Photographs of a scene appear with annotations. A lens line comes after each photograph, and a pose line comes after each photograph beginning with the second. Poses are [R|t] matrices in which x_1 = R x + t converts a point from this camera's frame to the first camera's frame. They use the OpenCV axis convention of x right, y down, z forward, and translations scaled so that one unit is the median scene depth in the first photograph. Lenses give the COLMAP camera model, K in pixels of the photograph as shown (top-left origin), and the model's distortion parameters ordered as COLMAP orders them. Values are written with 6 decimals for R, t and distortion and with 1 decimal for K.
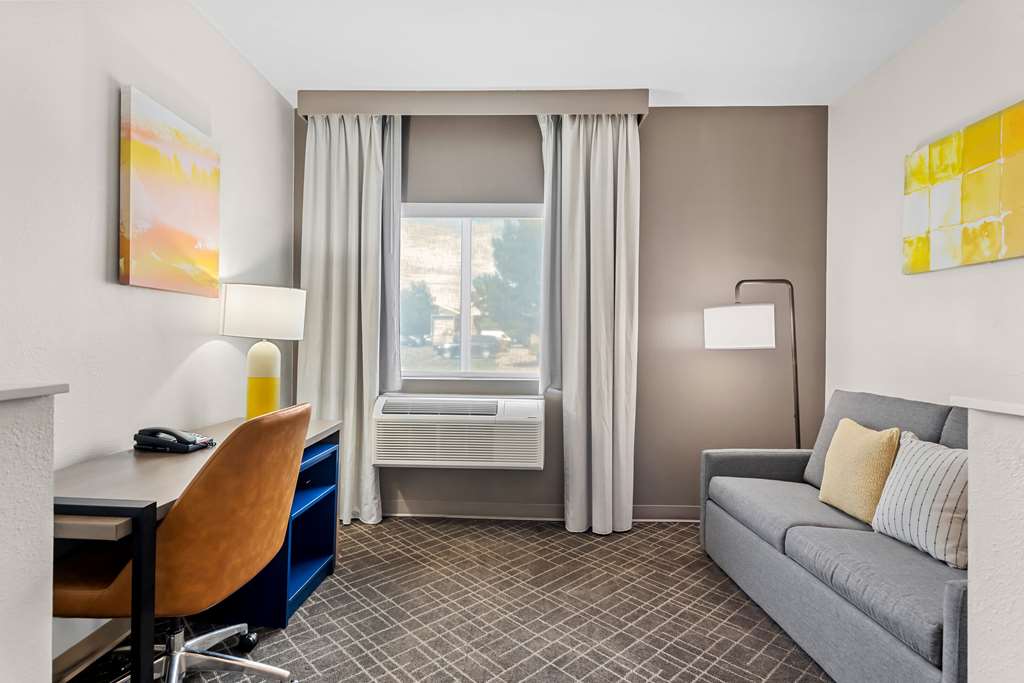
lens RADIAL K [[542.9, 0, 506.7], [0, 542.9, 337.4], [0, 0, 1]] dist [0.004273, -0.002641]
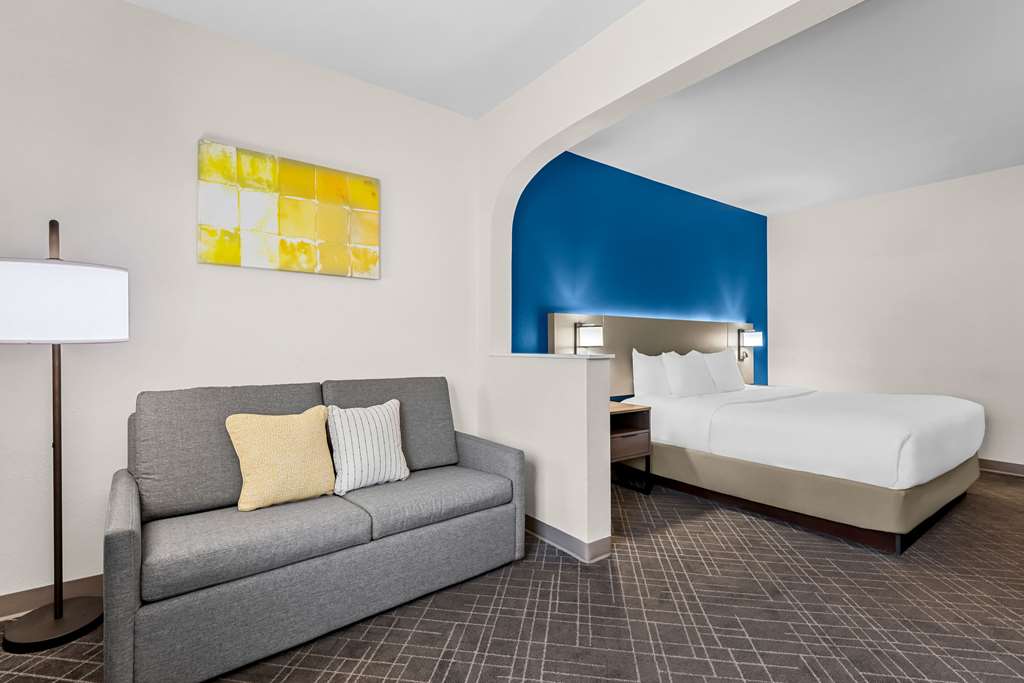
lens RADIAL K [[448.9, 0, 517.6], [0, 448.9, 335.9], [0, 0, 1]] dist [0.005091, 0.000240]
pose [[-0.615954, -0.001125, 0.787782, -0.204588], [-0.008612, 0.999949, -0.005306, 0.012299], [-0.787735, -0.010053, -0.615932, 0.863111]]
